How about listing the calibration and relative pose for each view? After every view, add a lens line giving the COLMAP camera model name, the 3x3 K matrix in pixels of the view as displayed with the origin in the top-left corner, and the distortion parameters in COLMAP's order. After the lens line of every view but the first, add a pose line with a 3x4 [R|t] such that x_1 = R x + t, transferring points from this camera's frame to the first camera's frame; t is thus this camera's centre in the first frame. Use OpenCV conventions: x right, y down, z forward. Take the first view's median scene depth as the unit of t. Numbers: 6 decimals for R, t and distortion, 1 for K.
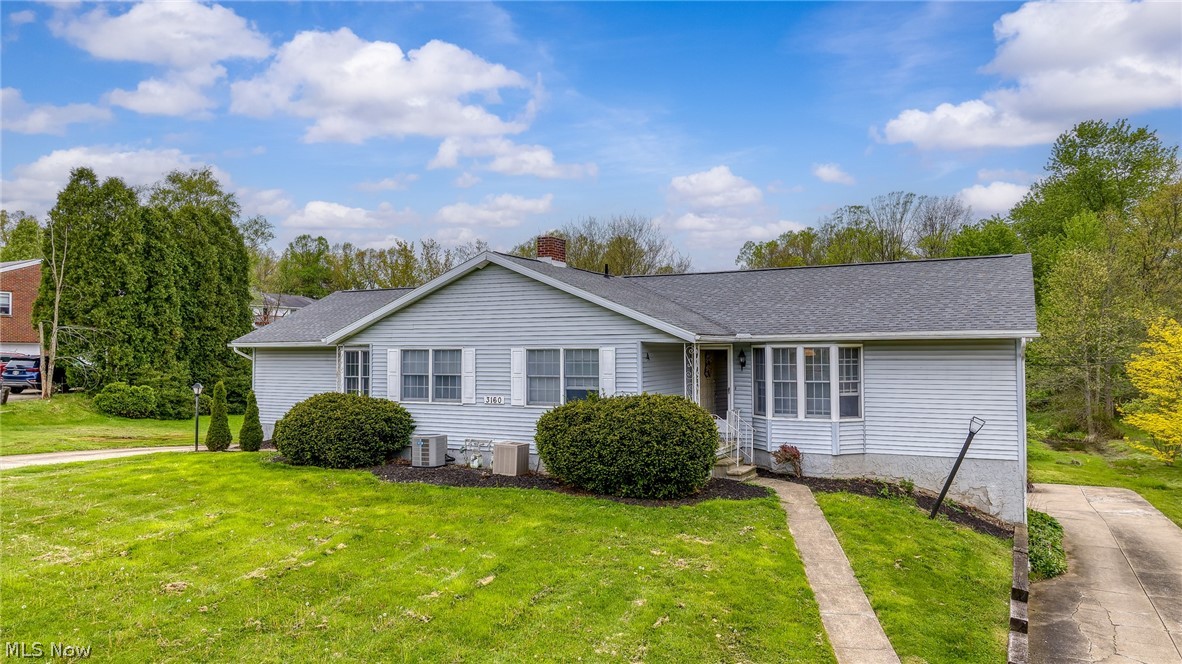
lens RADIAL K [[821.3, 0, 591.0], [0, 821.3, 332.0], [0, 0, 1]] dist [0.002801, -0.003398]
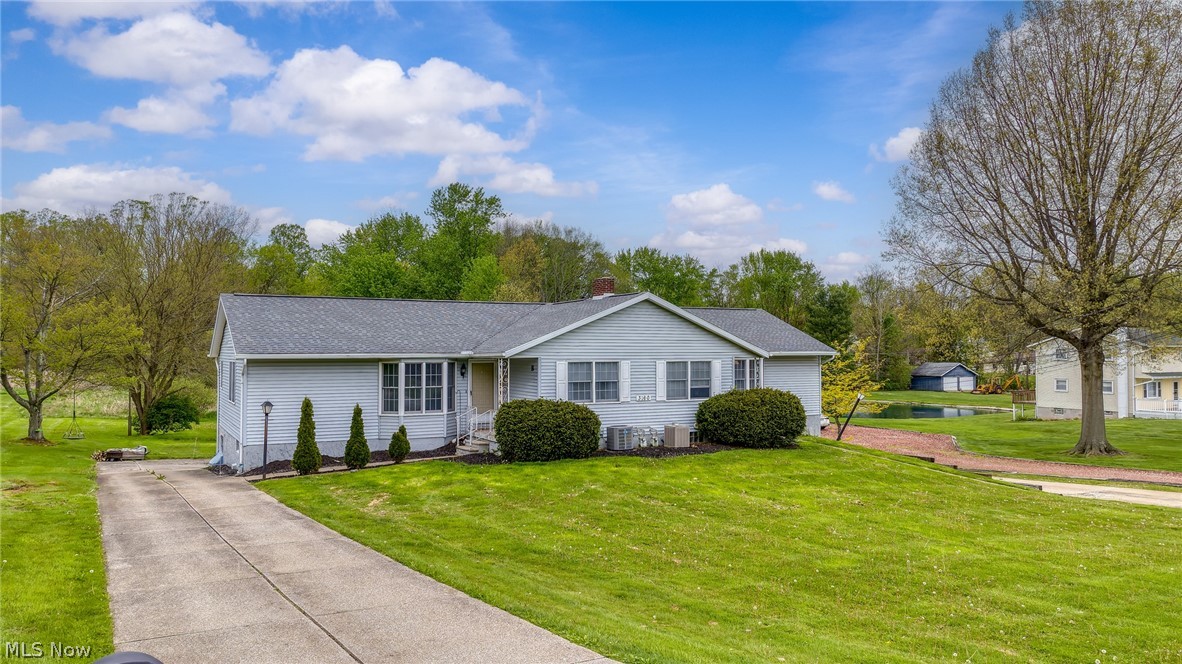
lens RADIAL K [[821.3, 0, 591.0], [0, 821.3, 332.0], [0, 0, 1]] dist [0.002801, -0.003398]
pose [[0.554597, 0.023258, 0.831794, -1.309660], [-0.021588, 0.999675, -0.013559, -0.008618], [-0.831839, -0.010437, 0.554919, 0.292269]]
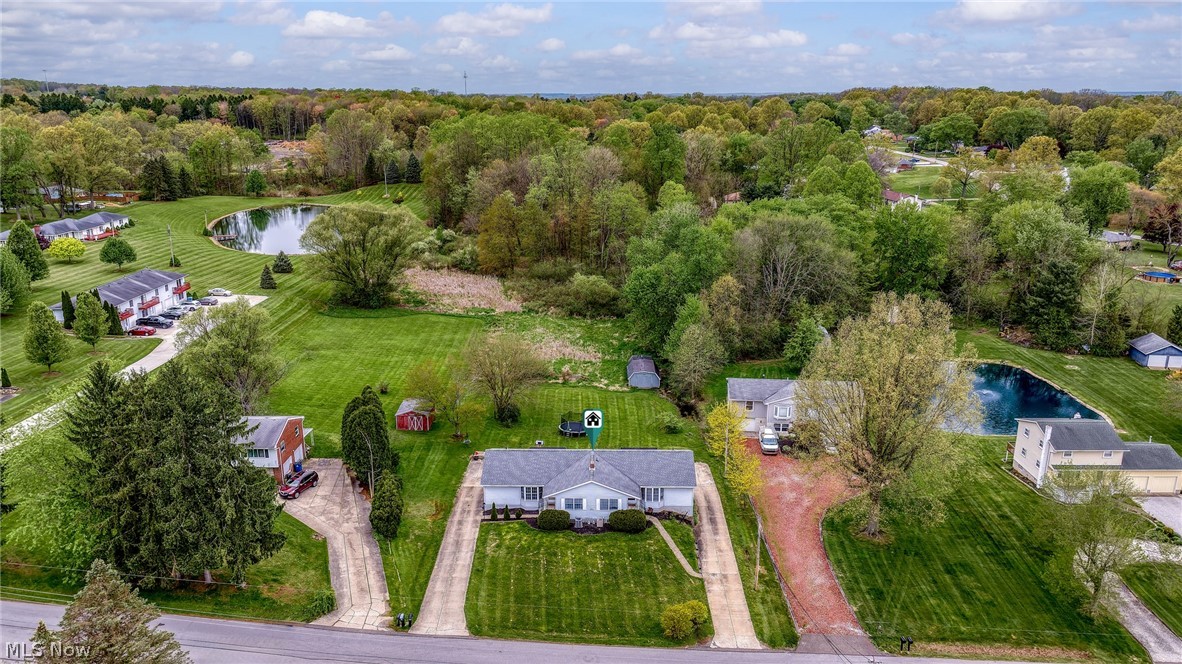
lens RADIAL K [[821.3, 0, 591.0], [0, 821.3, 332.0], [0, 0, 1]] dist [0.002801, -0.003398]
pose [[0.899594, -0.116568, 0.420884, -1.863092], [-0.009825, 0.958075, 0.286348, -2.091891], [-0.436618, -0.261732, 0.860733, -2.565376]]
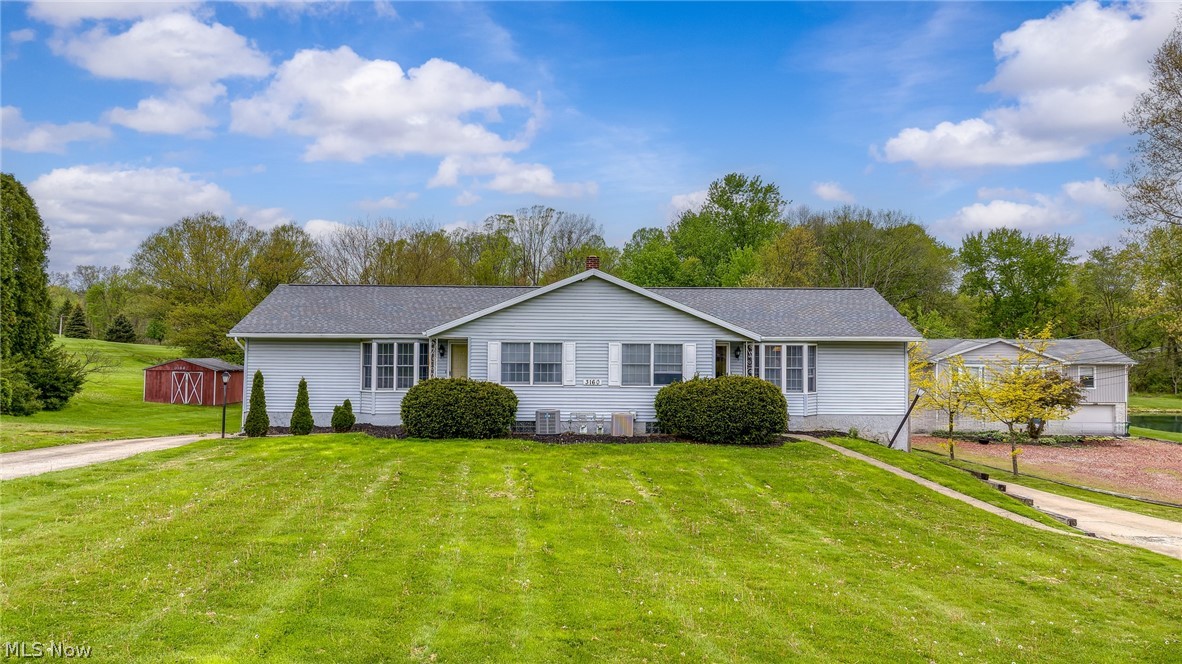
lens RADIAL K [[827.8, 0, 588.8], [0, 827.8, 352.9], [0, 0, 1]] dist [0.004157, -0.000370]
pose [[0.880328, 0.009978, 0.474260, -0.733905], [-0.023524, 0.999467, 0.022637, 0.006381], [-0.473781, -0.031084, 0.880094, -0.152758]]
